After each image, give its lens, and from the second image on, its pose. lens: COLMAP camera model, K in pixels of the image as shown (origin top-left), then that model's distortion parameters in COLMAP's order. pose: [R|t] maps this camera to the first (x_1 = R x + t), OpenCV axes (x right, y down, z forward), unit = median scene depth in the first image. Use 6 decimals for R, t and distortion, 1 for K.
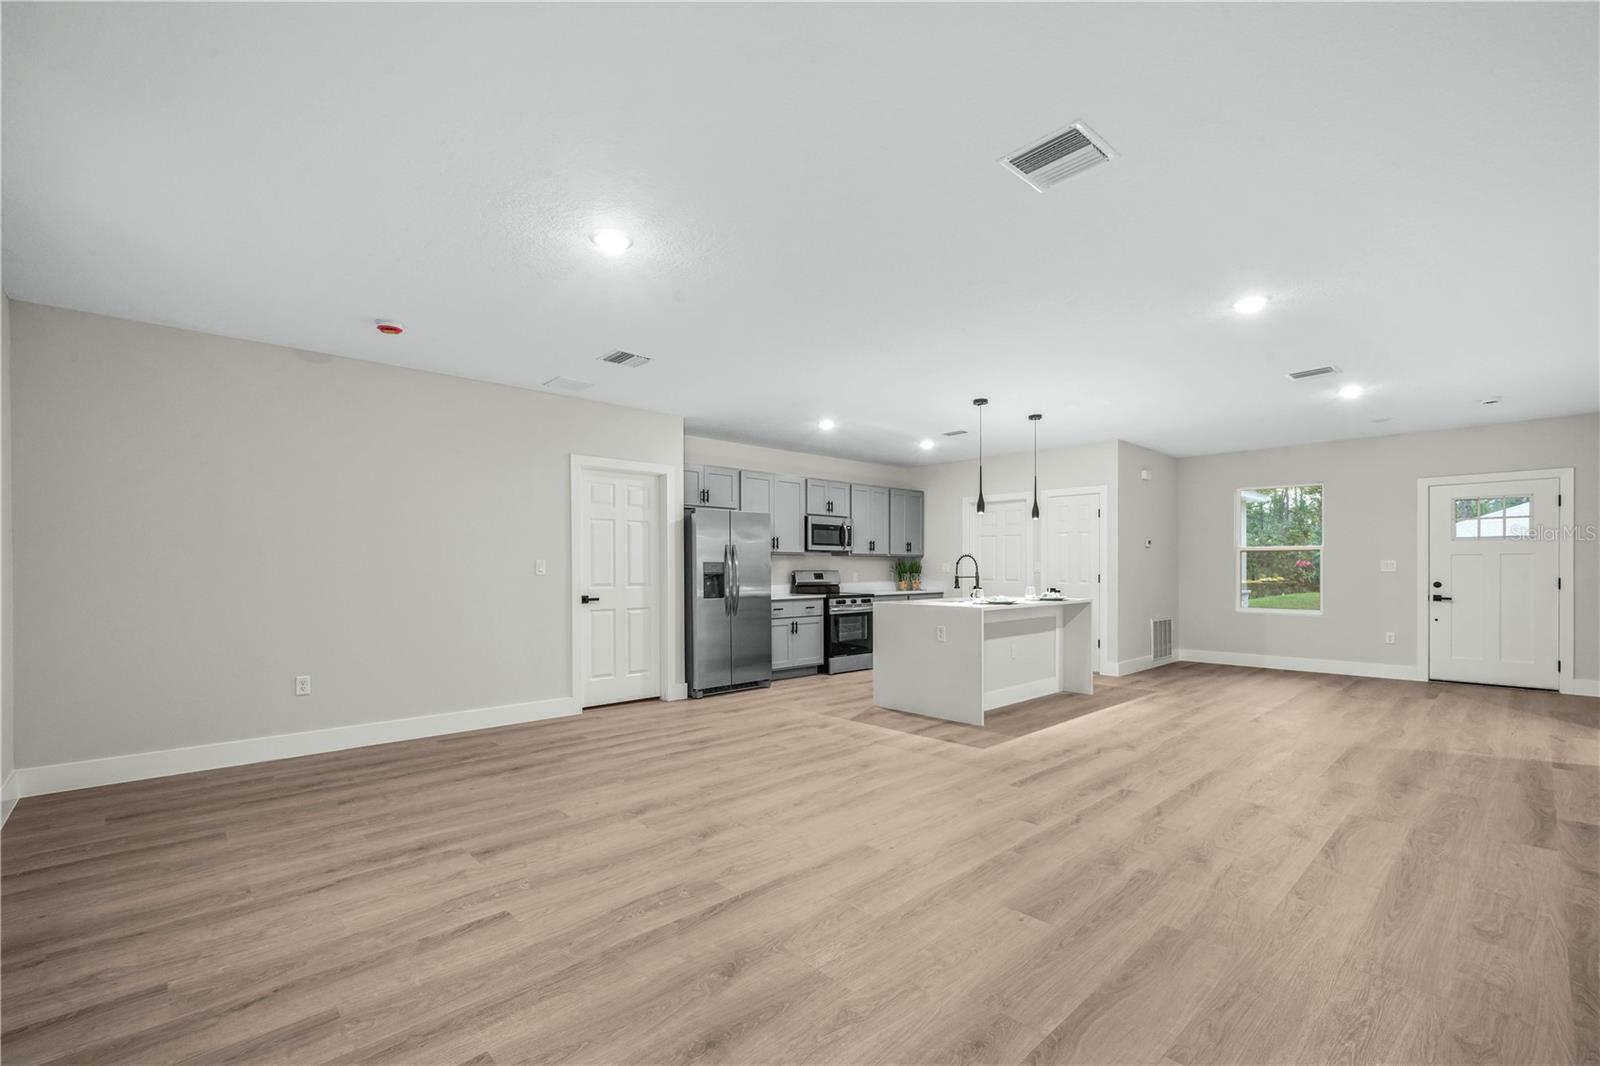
lens RADIAL K [[689.5, 0, 781.1], [0, 689.5, 568.6], [0, 0, 1]] dist [-0.004357, 0.000954]
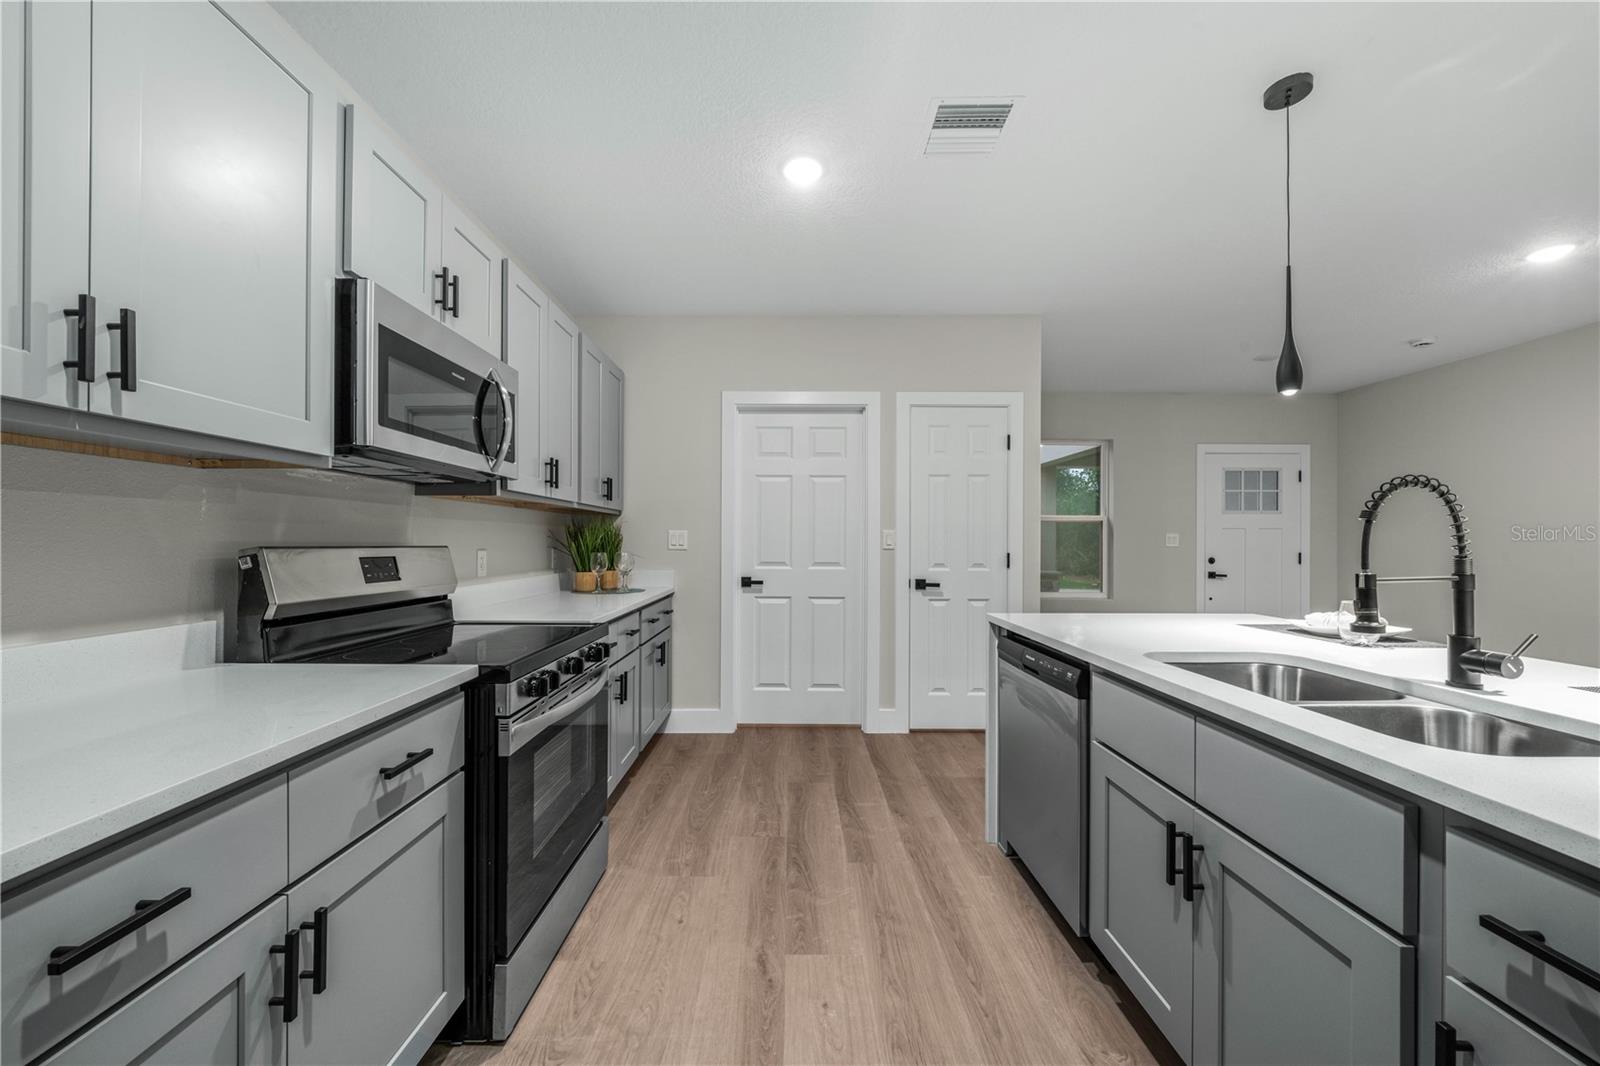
lens RADIAL K [[594.6, 0, 801.5], [0, 594.6, 537.4], [0, 0, 1]] dist [-0.001436, 0.000180]
pose [[0.653477, 0.007550, 0.756909, -0.010691], [-0.004970, 0.999972, -0.005683, 0.000014], [-0.756930, -0.000048, 0.653496, 1.091546]]
